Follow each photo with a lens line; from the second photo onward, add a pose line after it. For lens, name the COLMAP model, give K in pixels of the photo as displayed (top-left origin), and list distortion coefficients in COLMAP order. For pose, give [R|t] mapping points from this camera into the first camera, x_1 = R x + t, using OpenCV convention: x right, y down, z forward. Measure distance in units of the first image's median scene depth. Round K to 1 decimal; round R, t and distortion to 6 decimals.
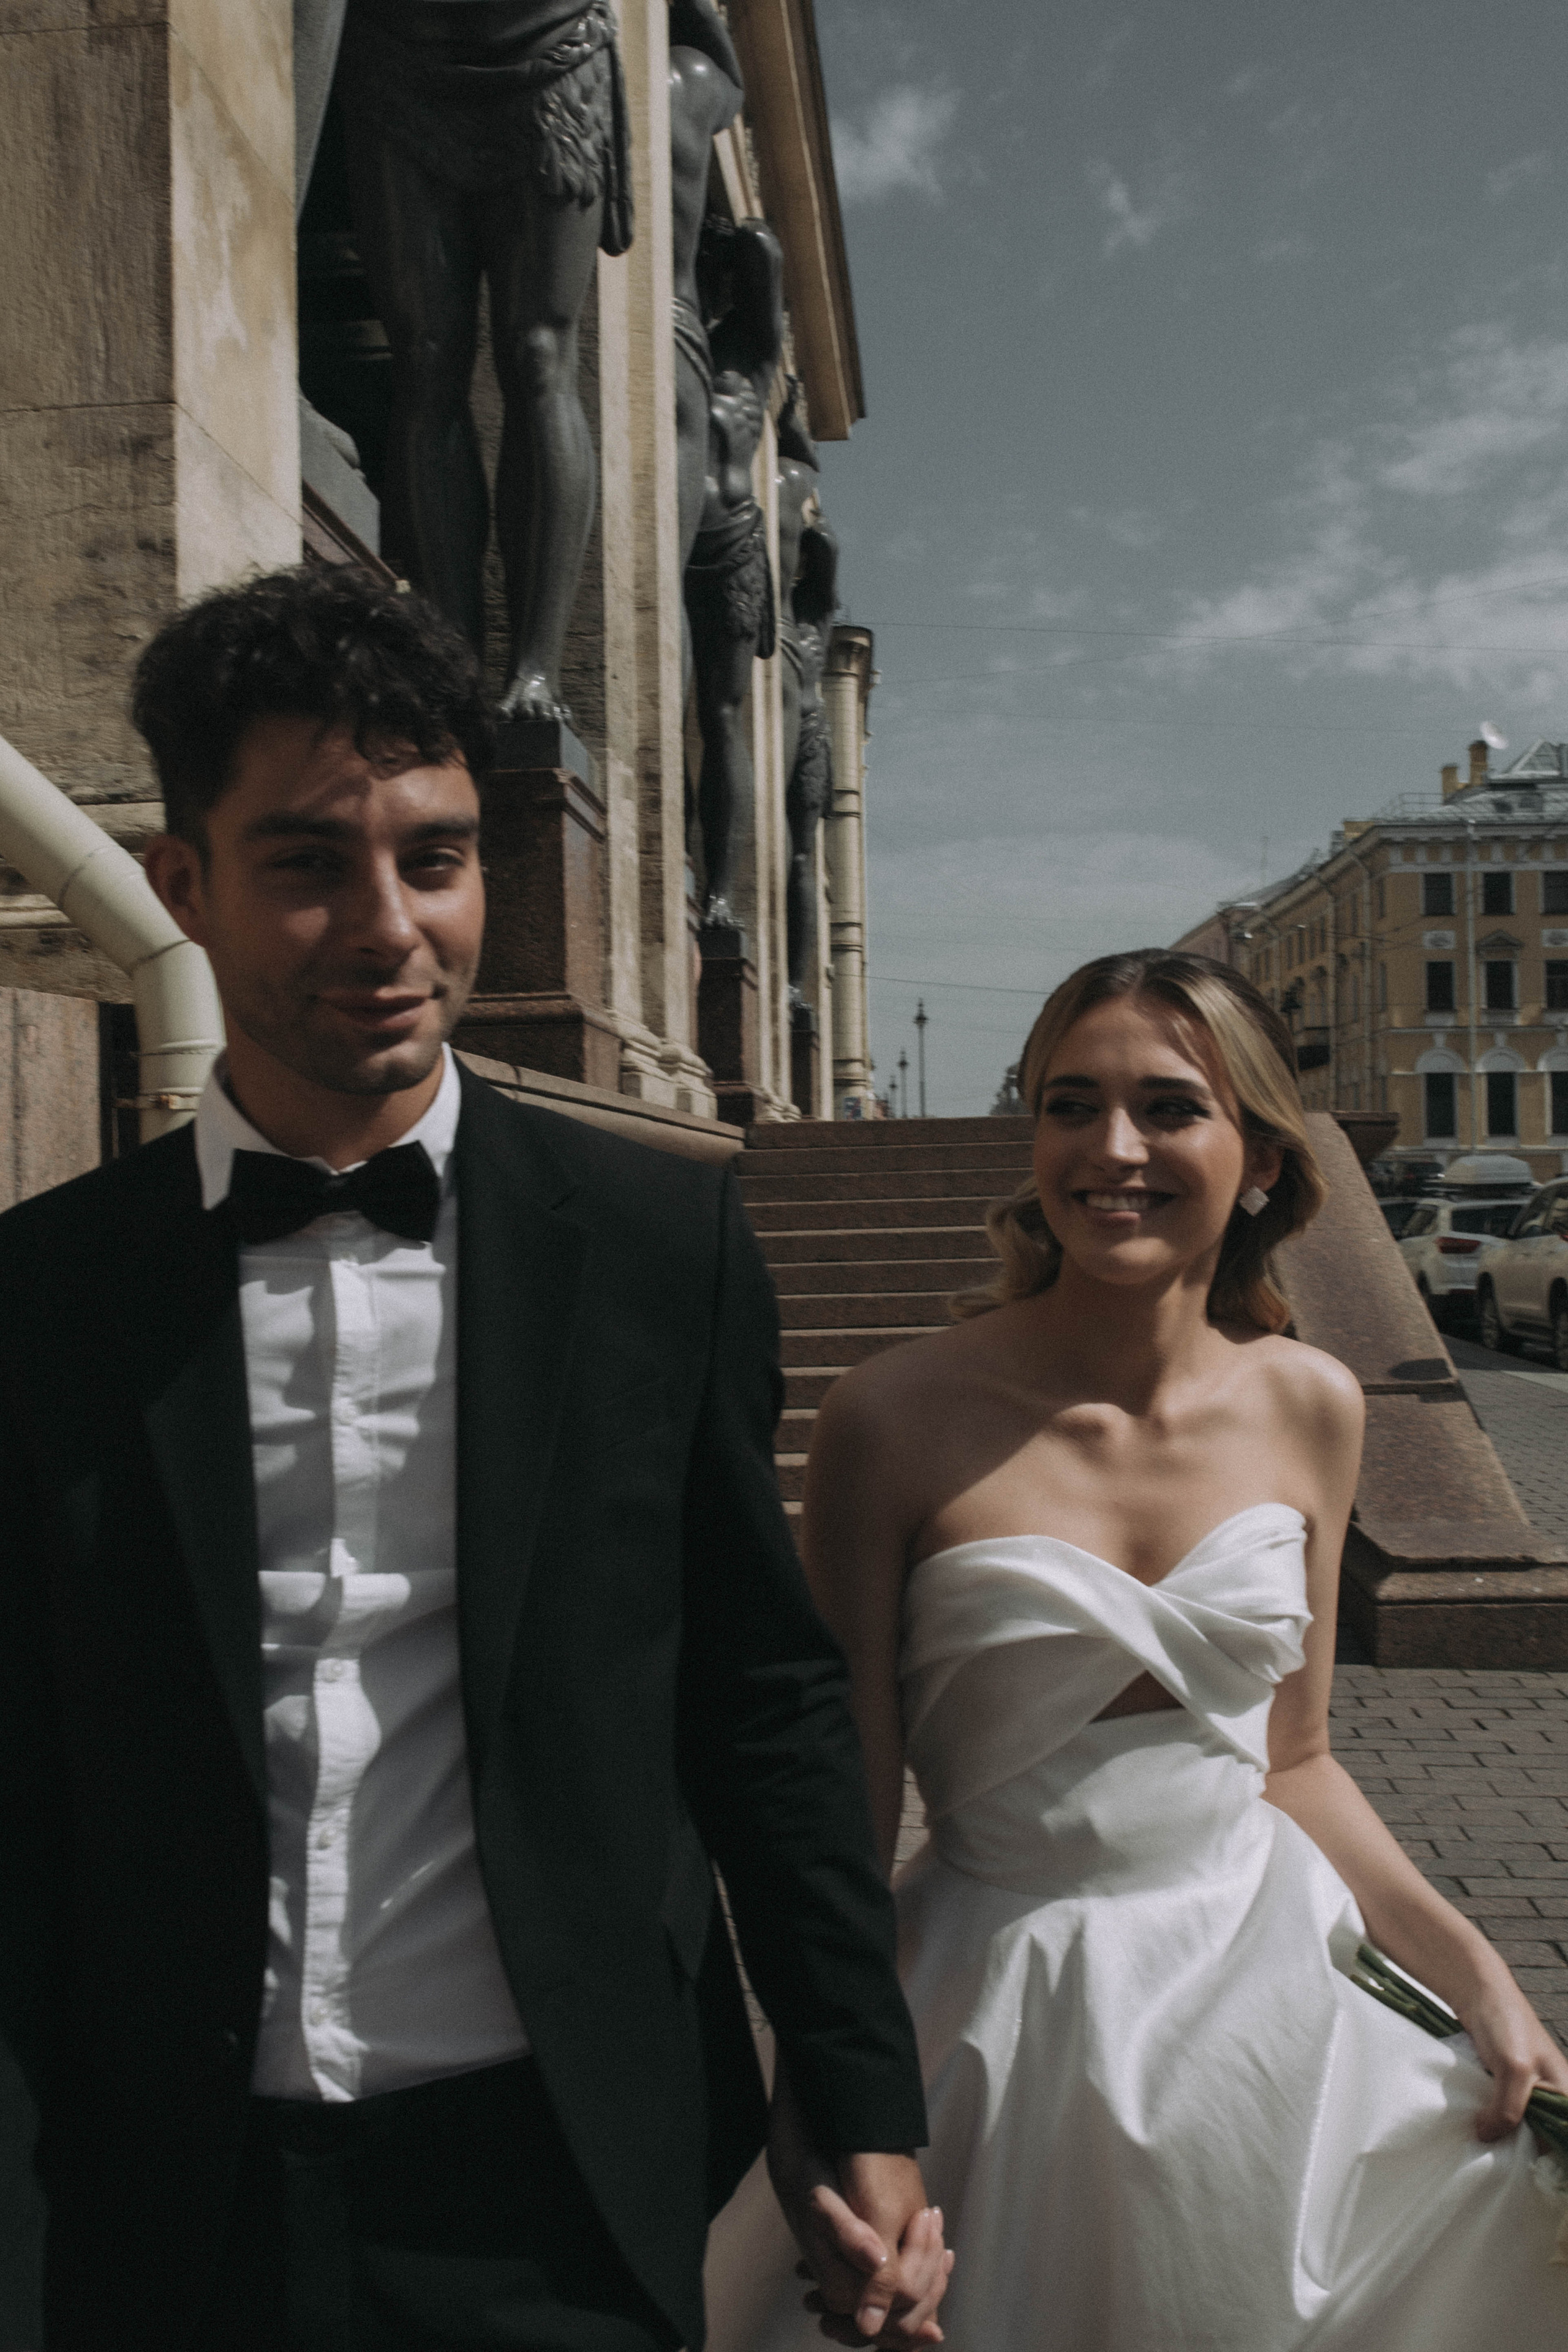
lens RADIAL K [[2233.9, 0, 769.6], [0, 2233.9, 1173.2], [0, 0, 1]] dist [-0.057927, 0.084968]
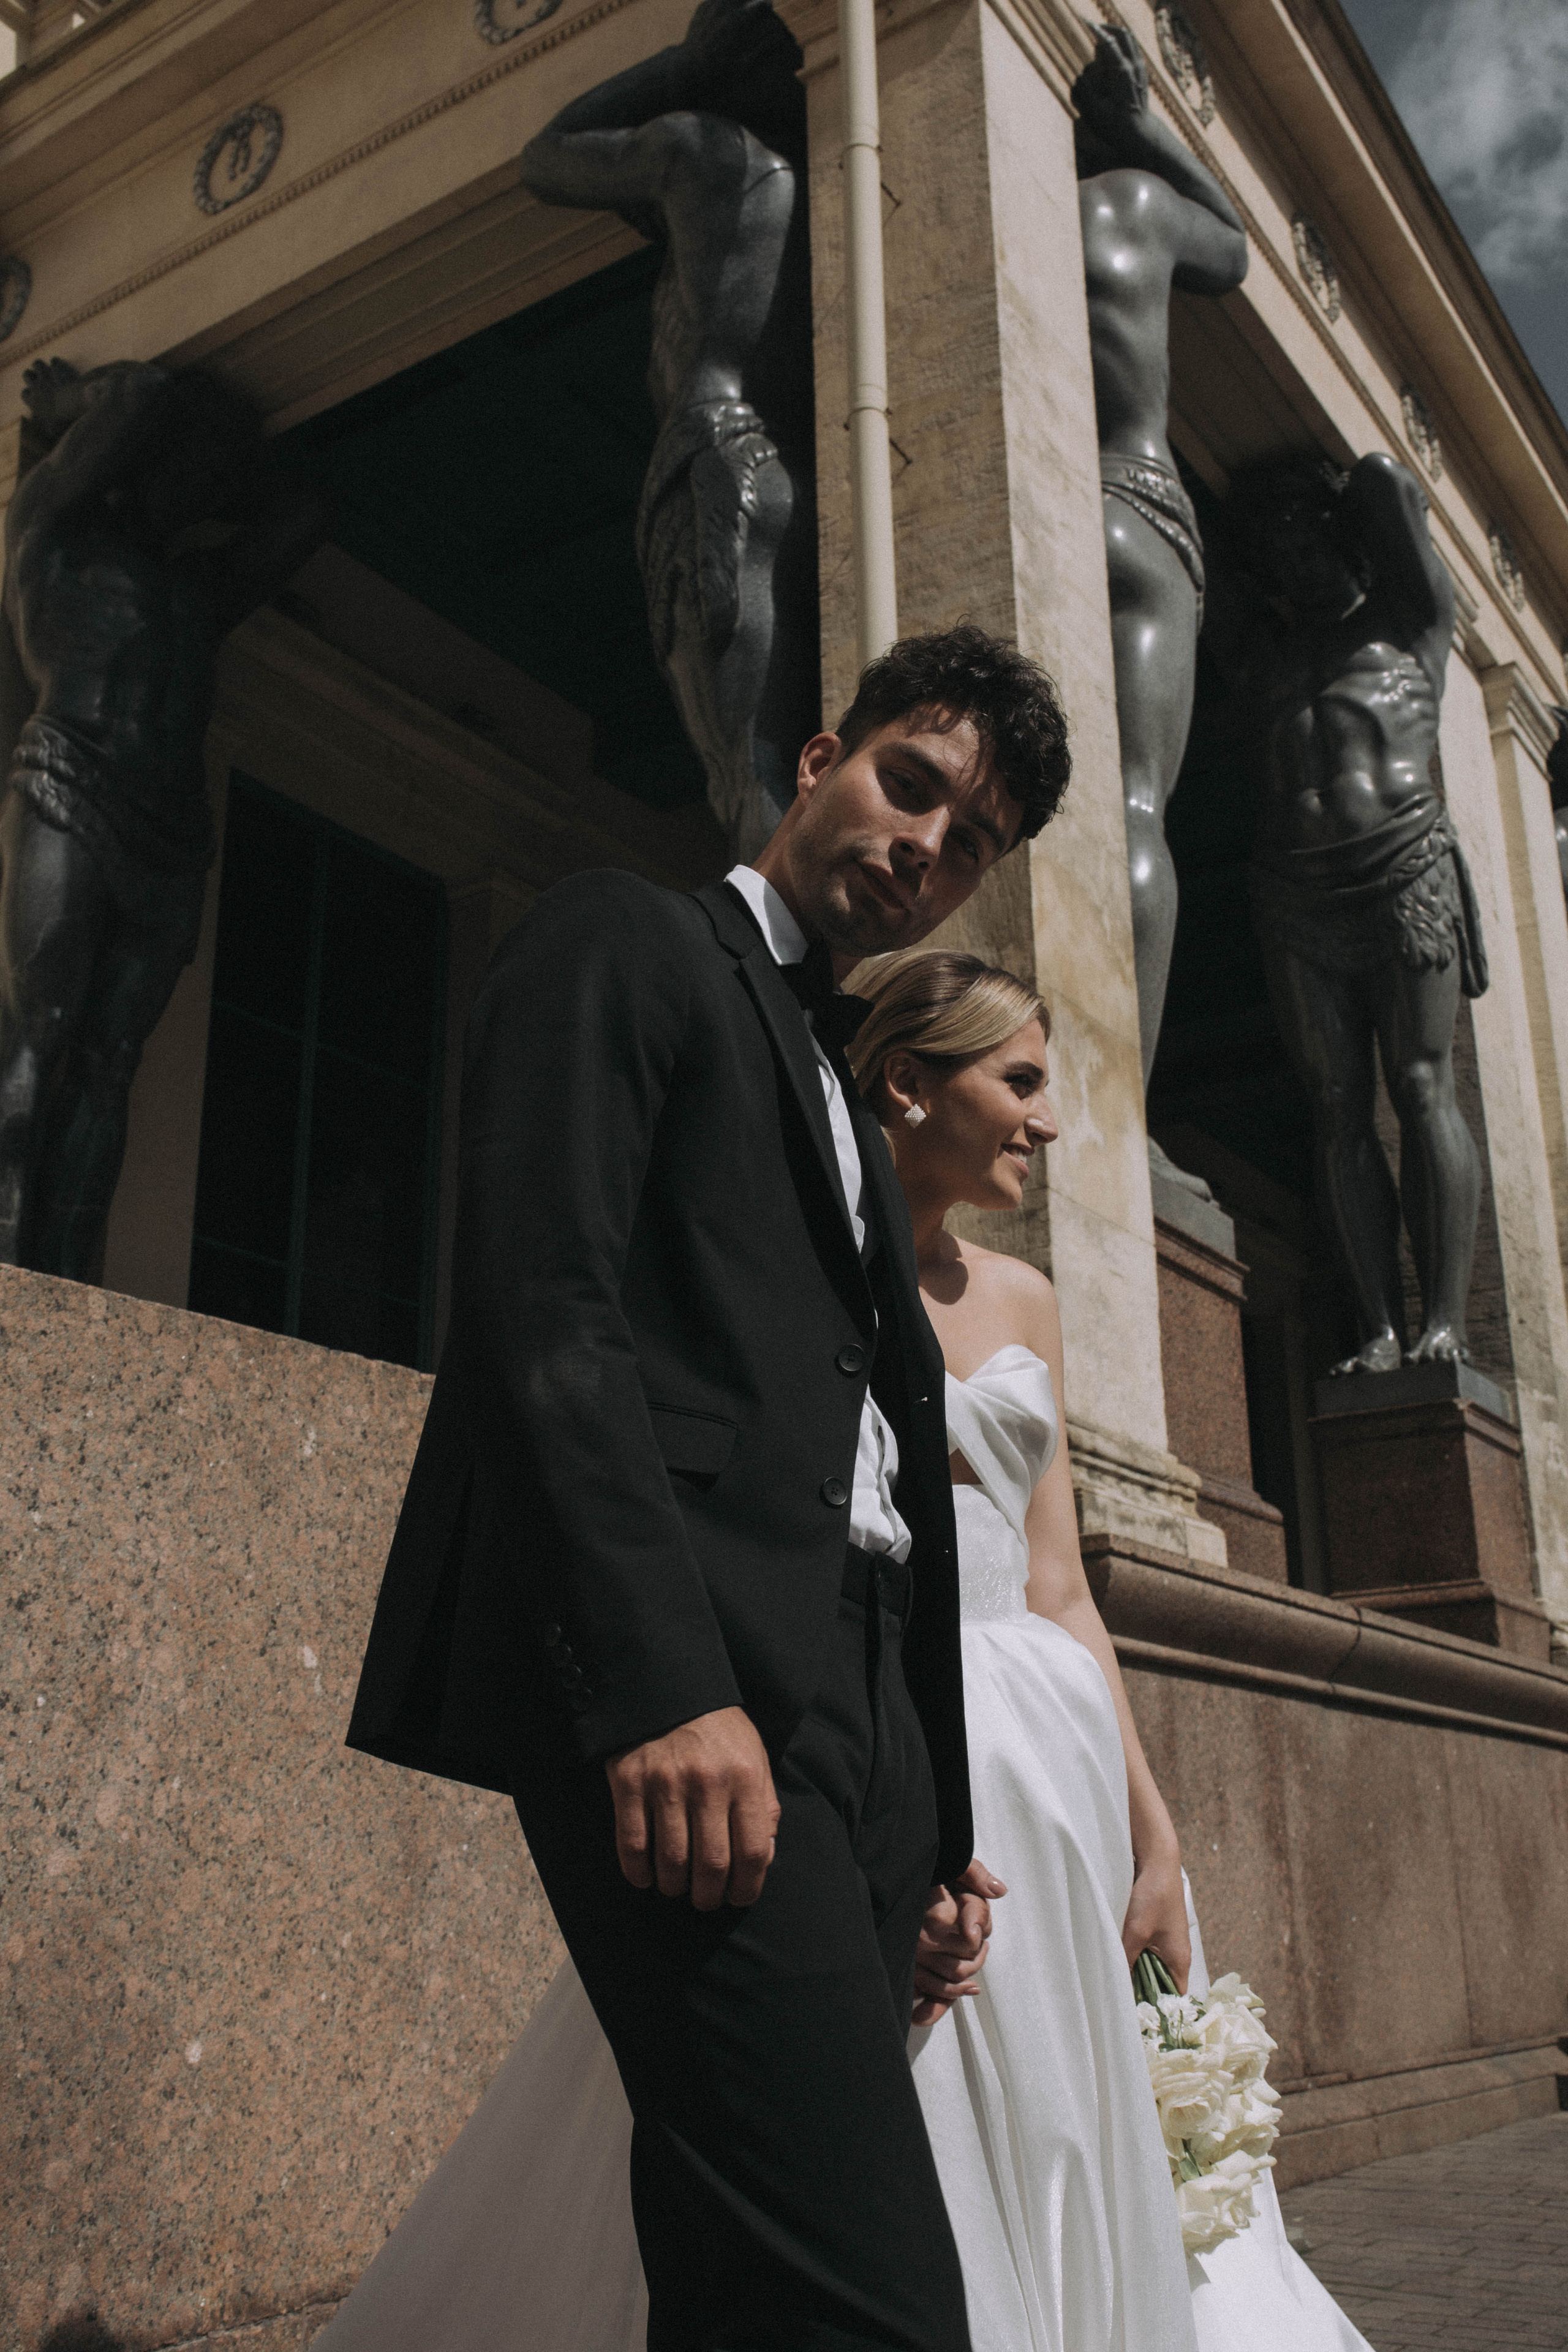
lens RADIAL K [[2233.9, 0, 769.6], [0, 2233.9, 1173.2], [0, 0, 1]] dist [-0.057927, 0.084968]
pose [[0.874967, -0.147652, -0.461120, 0.155253], [-0.000171, 0.952274, -0.305244, 0.074768], [0.484183, 0.267158, 0.833183, -0.243167]]
